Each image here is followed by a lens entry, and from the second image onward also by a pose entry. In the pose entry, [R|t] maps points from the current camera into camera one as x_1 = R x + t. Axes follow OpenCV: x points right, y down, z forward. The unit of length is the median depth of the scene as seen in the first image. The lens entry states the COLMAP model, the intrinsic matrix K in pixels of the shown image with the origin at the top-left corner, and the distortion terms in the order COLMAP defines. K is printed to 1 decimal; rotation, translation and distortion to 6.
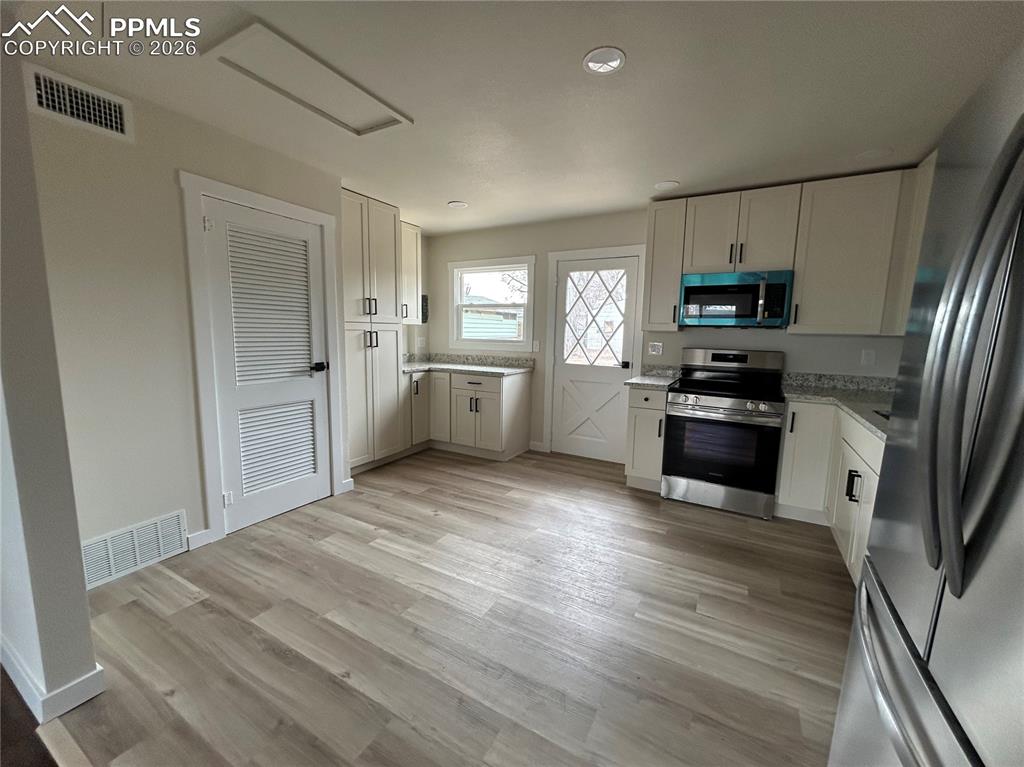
lens RADIAL K [[411.2, 0, 512.0], [0, 411.2, 383.5], [0, 0, 1]] dist [-0.000031, -0.000245]
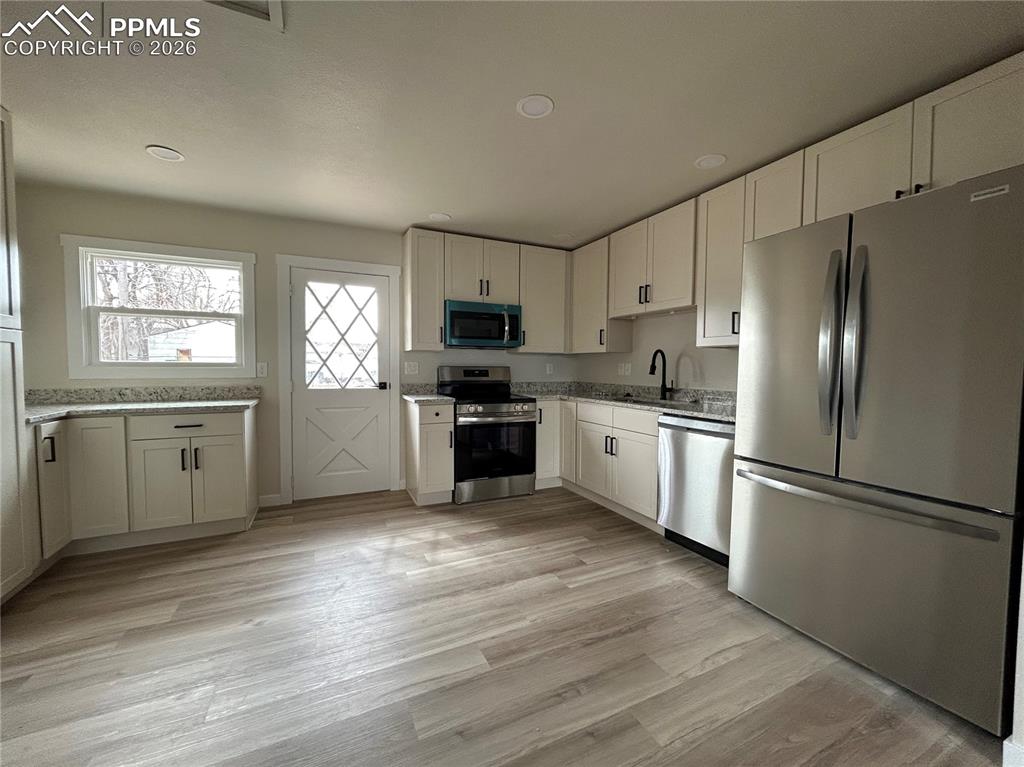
lens RADIAL K [[411.2, 0, 512.0], [0, 411.2, 383.5], [0, 0, 1]] dist [-0.000031, -0.000245]
pose [[0.574728, -0.048941, 0.816880, -0.399662], [0.110804, 0.993671, -0.018425, 0.001029], [-0.810808, 0.101103, 0.576514, 0.233870]]
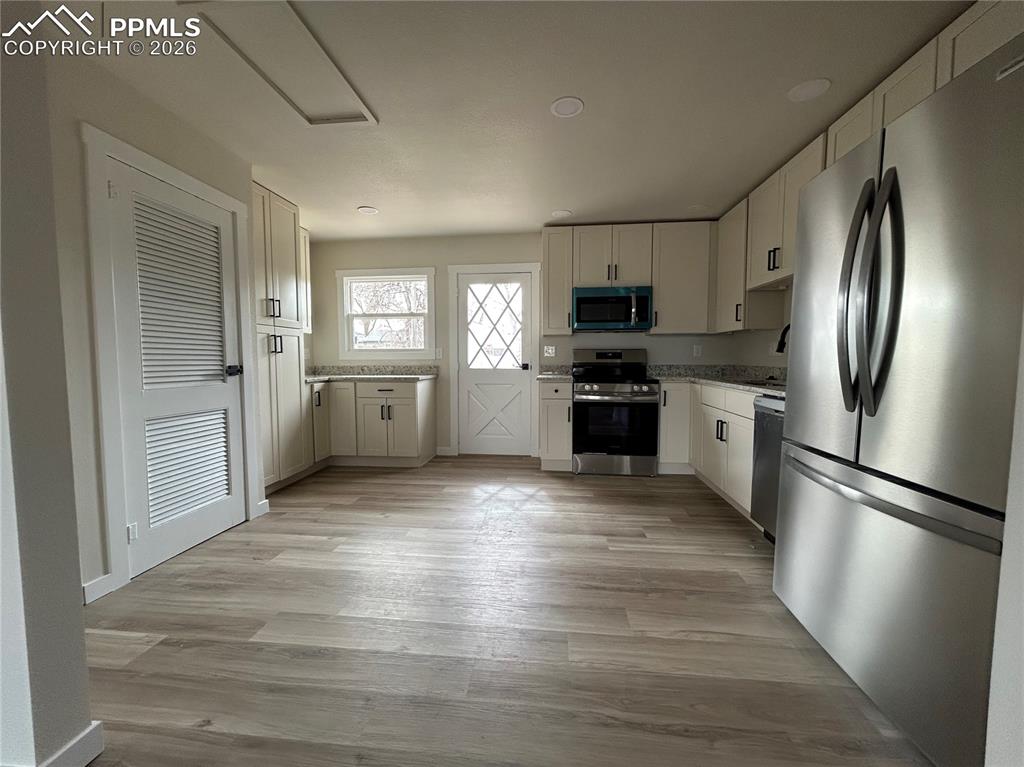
lens RADIAL K [[411.2, 0, 512.0], [0, 411.2, 383.5], [0, 0, 1]] dist [-0.000031, -0.000245]
pose [[0.918886, -0.045339, 0.391910, -0.240640], [0.070515, 0.996253, -0.050078, 0.065396], [-0.388171, 0.073651, 0.918640, -0.026253]]
